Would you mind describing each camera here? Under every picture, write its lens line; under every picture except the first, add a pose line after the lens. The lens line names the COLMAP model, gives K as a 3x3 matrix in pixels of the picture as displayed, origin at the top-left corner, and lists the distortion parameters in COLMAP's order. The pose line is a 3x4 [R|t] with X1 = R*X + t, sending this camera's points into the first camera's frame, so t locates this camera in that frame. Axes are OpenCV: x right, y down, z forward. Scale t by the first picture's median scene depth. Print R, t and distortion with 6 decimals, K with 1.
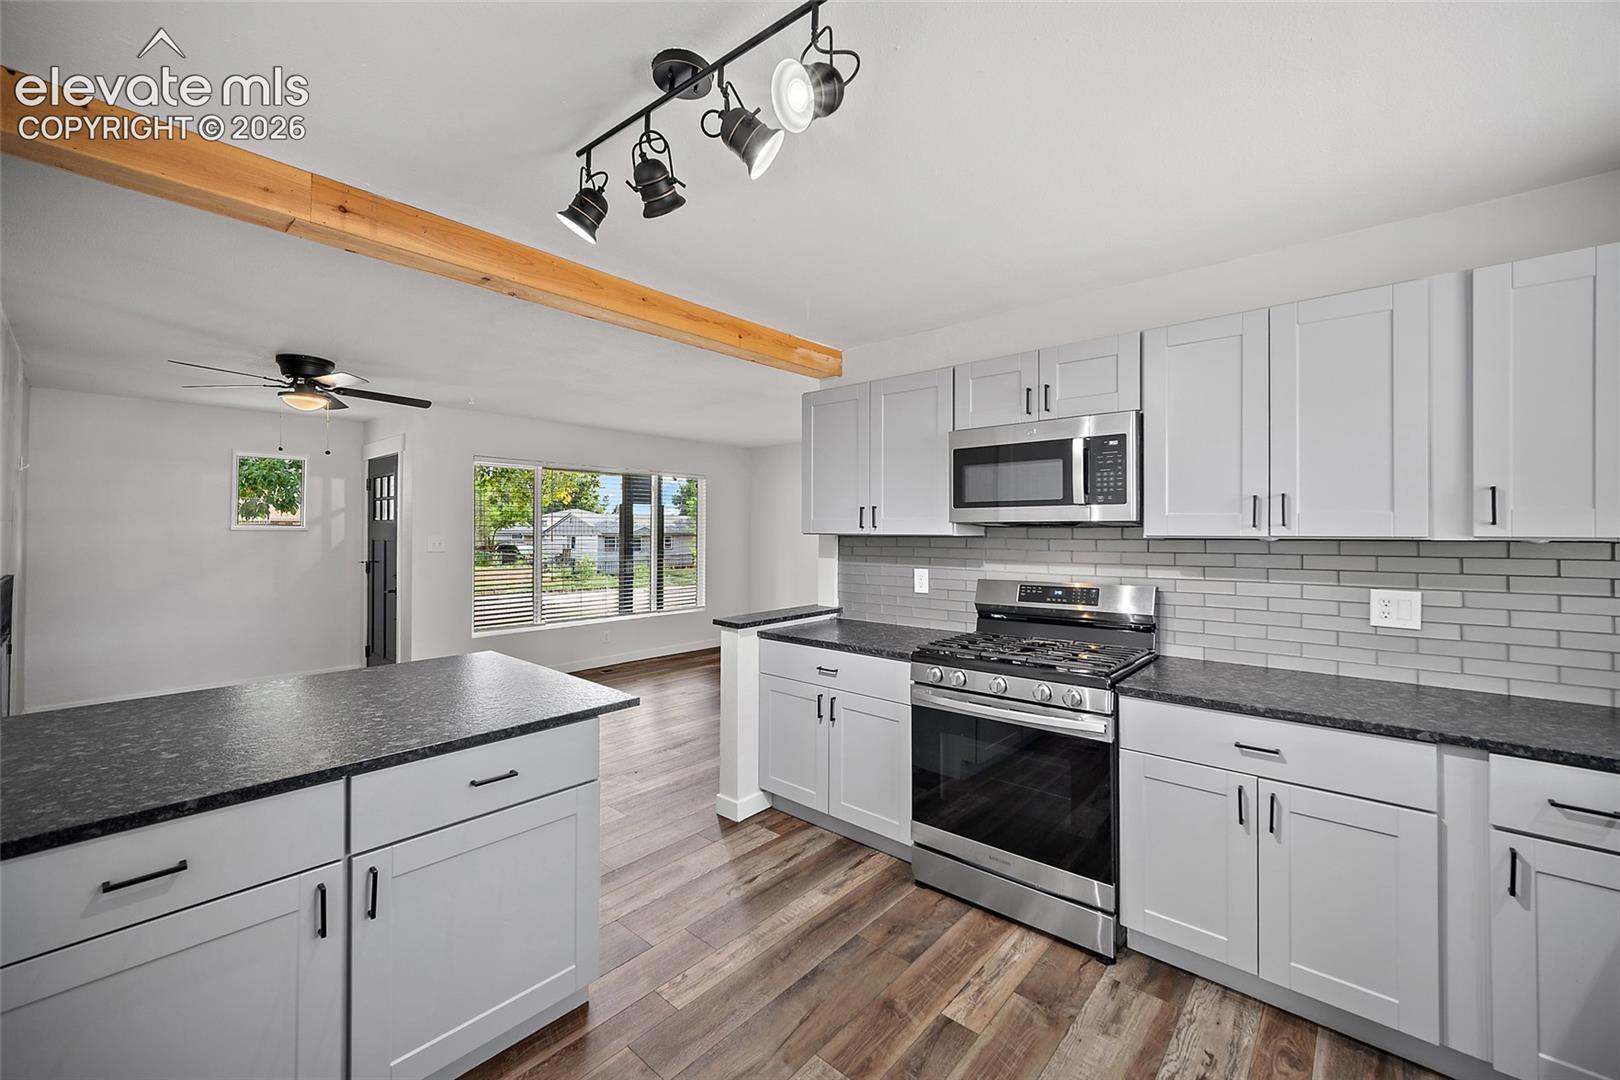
lens RADIAL K [[642.5, 0, 815.7], [0, 642.5, 525.8], [0, 0, 1]] dist [-0.001278, -0.000076]
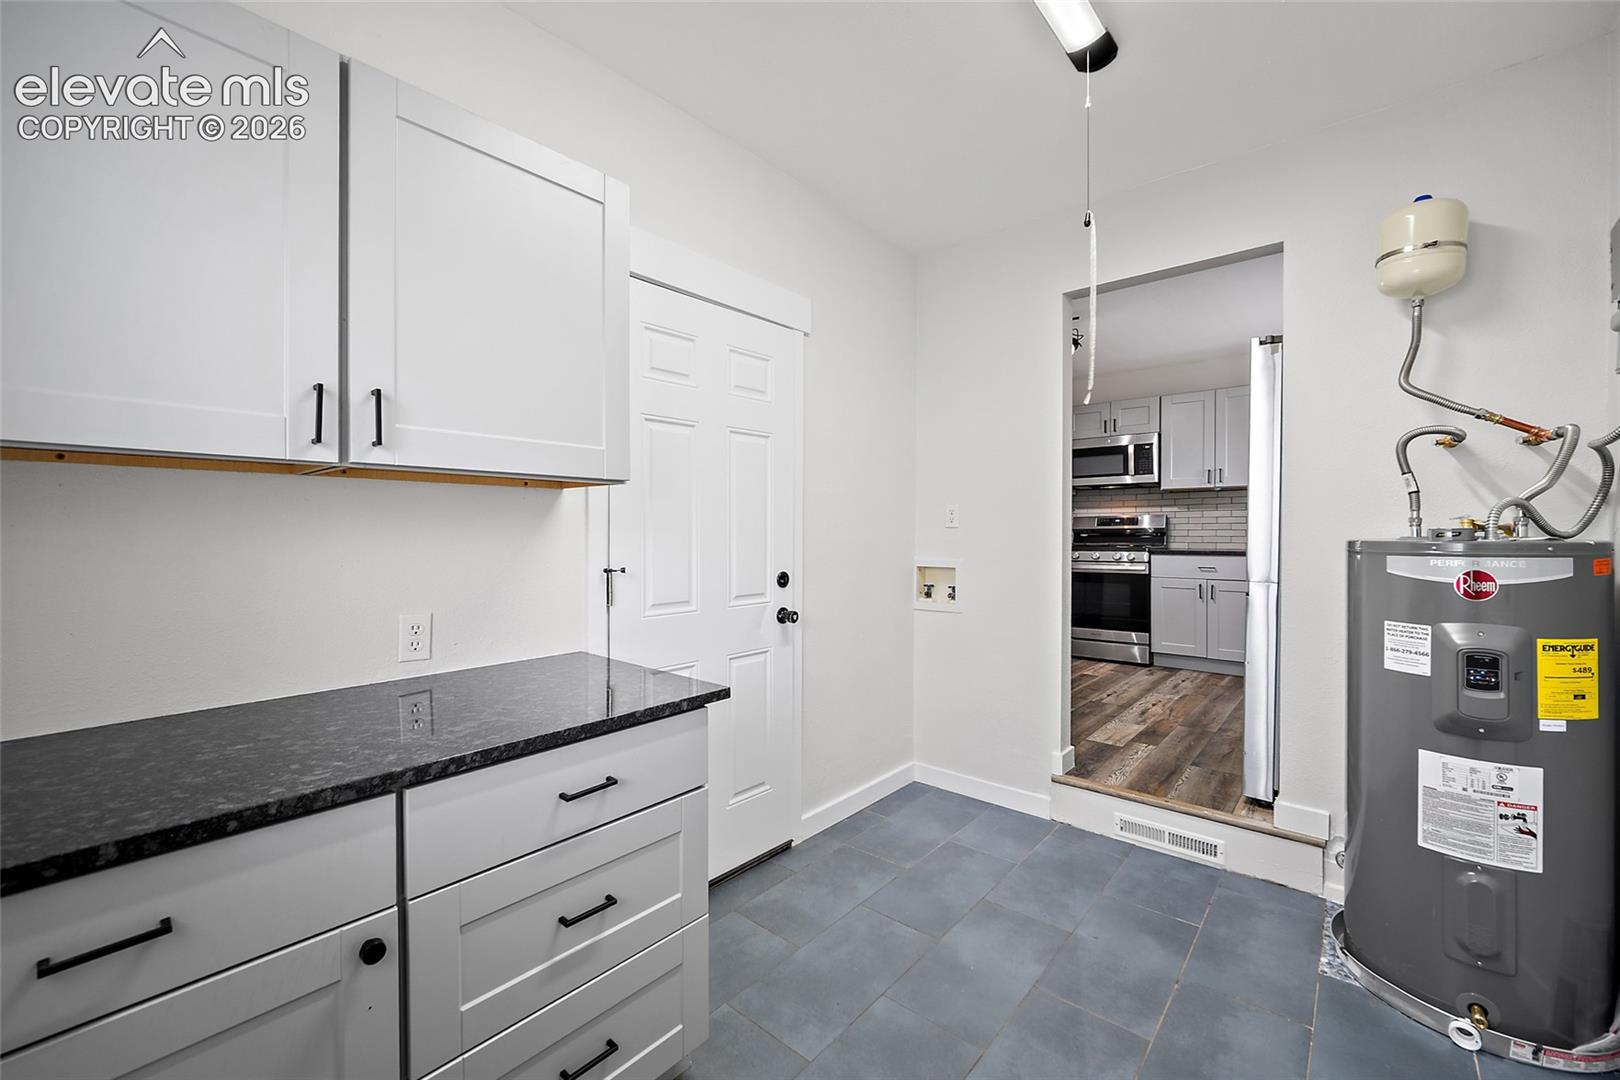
lens RADIAL K [[642.5, 0, 815.7], [0, 642.5, 525.8], [0, 0, 1]] dist [-0.001278, -0.000076]
pose [[0.999996, 0.002407, -0.001298, -0.661226], [-0.002398, 0.999976, 0.006488, 0.127476], [0.001313, -0.006484, 0.999978, -1.188861]]
